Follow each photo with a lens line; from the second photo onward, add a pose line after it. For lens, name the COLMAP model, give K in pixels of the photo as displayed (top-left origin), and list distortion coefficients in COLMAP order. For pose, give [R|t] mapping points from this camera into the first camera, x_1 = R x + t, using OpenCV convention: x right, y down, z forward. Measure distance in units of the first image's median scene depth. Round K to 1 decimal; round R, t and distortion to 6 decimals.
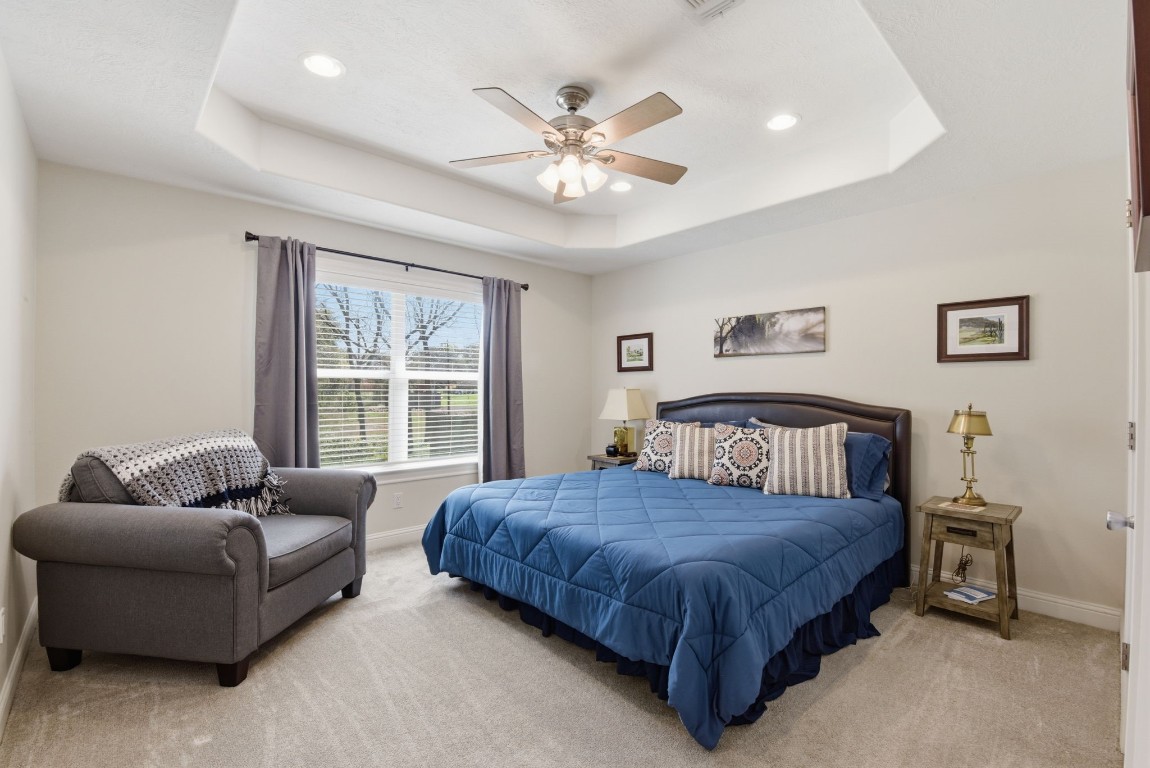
lens RADIAL K [[519.8, 0, 576.3], [0, 519.8, 383.4], [0, 0, 1]] dist [-0.002368, -0.000221]
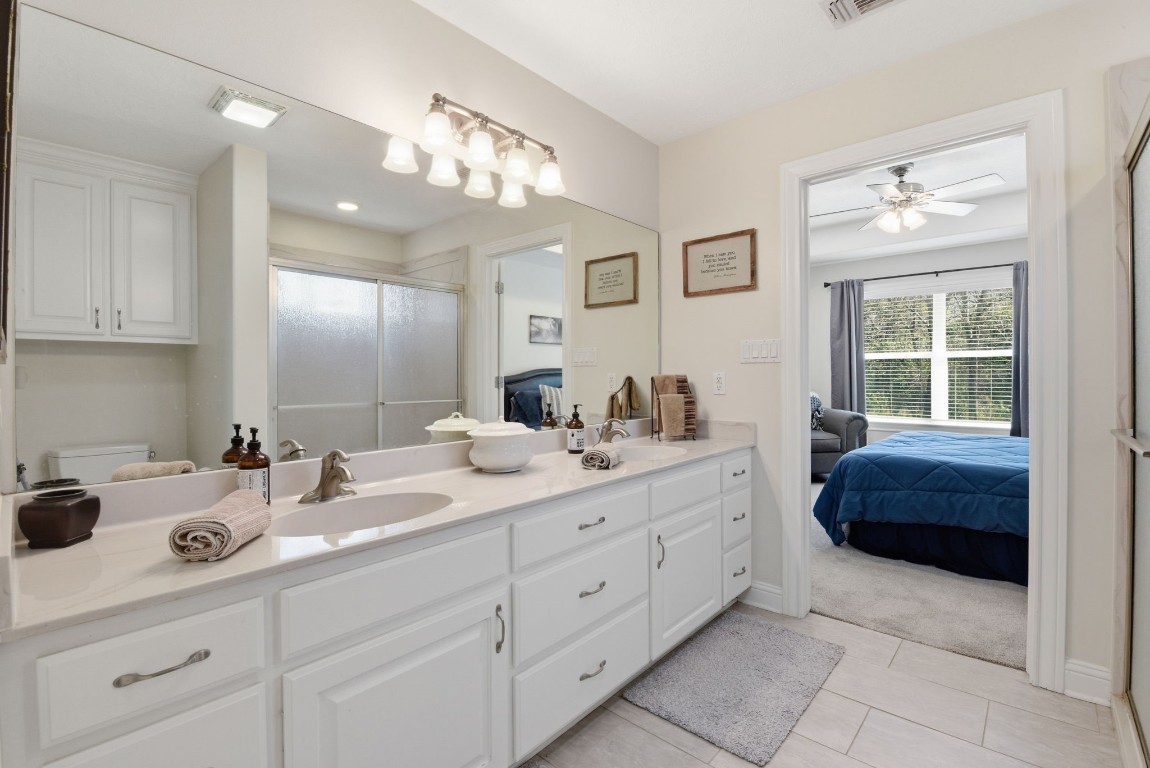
lens RADIAL K [[519.8, 0, 576.1], [0, 519.8, 378.0], [0, 0, 1]] dist [-0.002368, -0.000221]
pose [[0.091203, 0.003640, -0.995826, 1.045303], [0.013334, 0.999899, 0.004876, 0.028402], [0.995743, -0.013723, 0.091145, -0.060533]]
